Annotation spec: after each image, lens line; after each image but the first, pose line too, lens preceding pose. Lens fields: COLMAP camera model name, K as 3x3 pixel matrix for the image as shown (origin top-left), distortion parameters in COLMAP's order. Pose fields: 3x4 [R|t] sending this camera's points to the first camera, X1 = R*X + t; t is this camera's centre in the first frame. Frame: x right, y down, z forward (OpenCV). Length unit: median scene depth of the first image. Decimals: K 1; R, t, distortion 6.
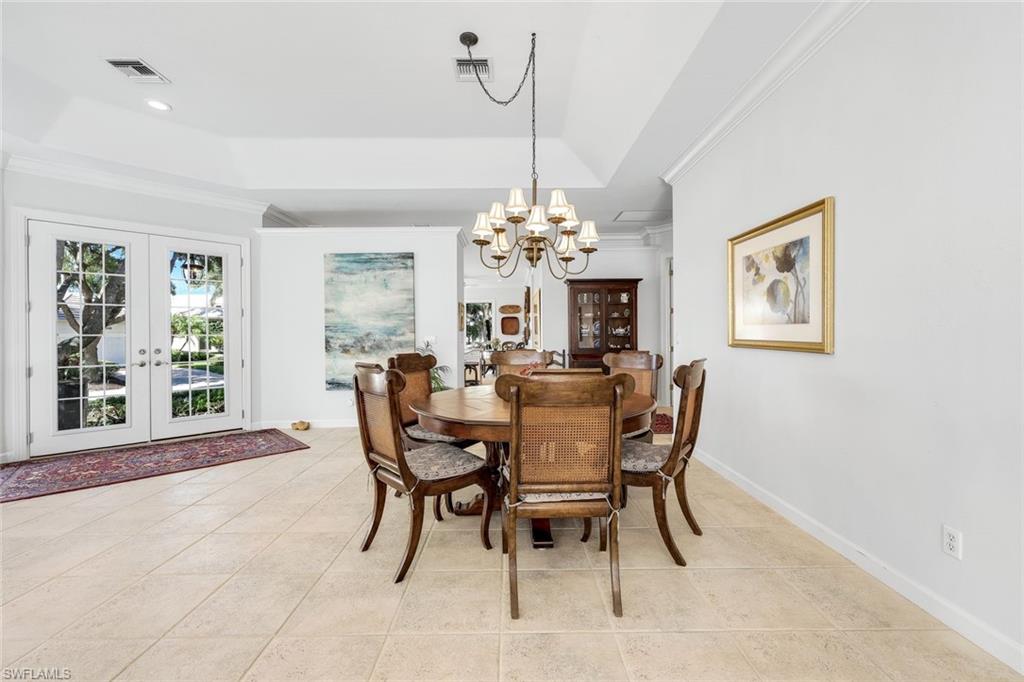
lens RADIAL K [[409.1, 0, 512.6], [0, 409.1, 338.8], [0, 0, 1]] dist [0.001092, 0.000102]
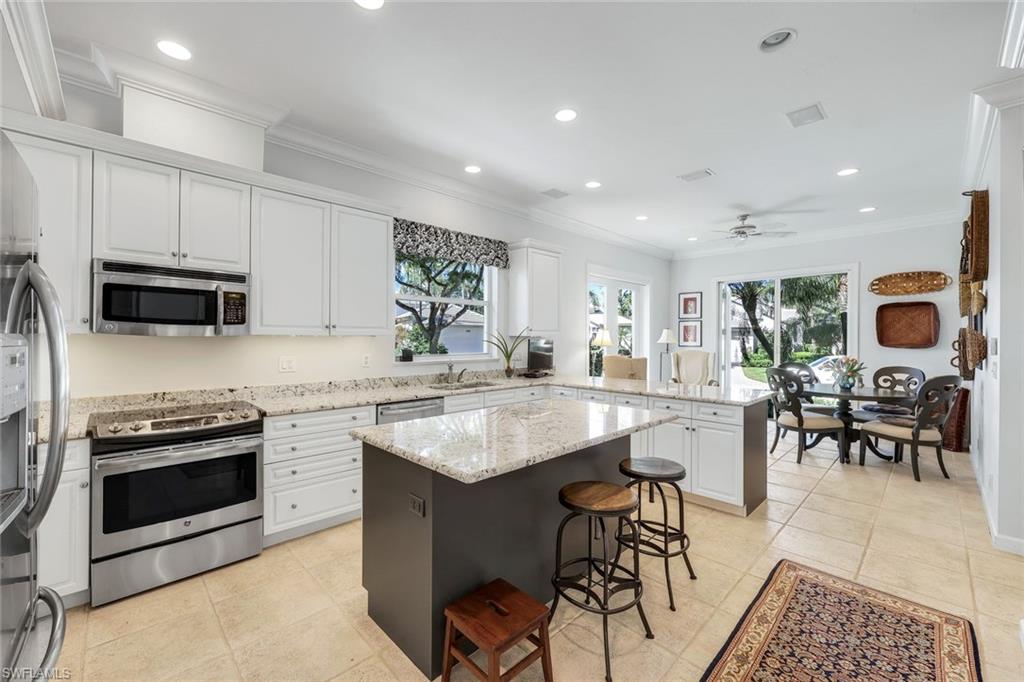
lens RADIAL K [[409.1, 0, 509.8], [0, 409.1, 340.2], [0, 0, 1]] dist [0.001092, 0.000102]
pose [[0.692396, 0.002577, -0.721513, 0.014339], [-0.006186, 0.999978, -0.002364, -0.014550], [0.721491, 0.006100, 0.692397, 0.462293]]
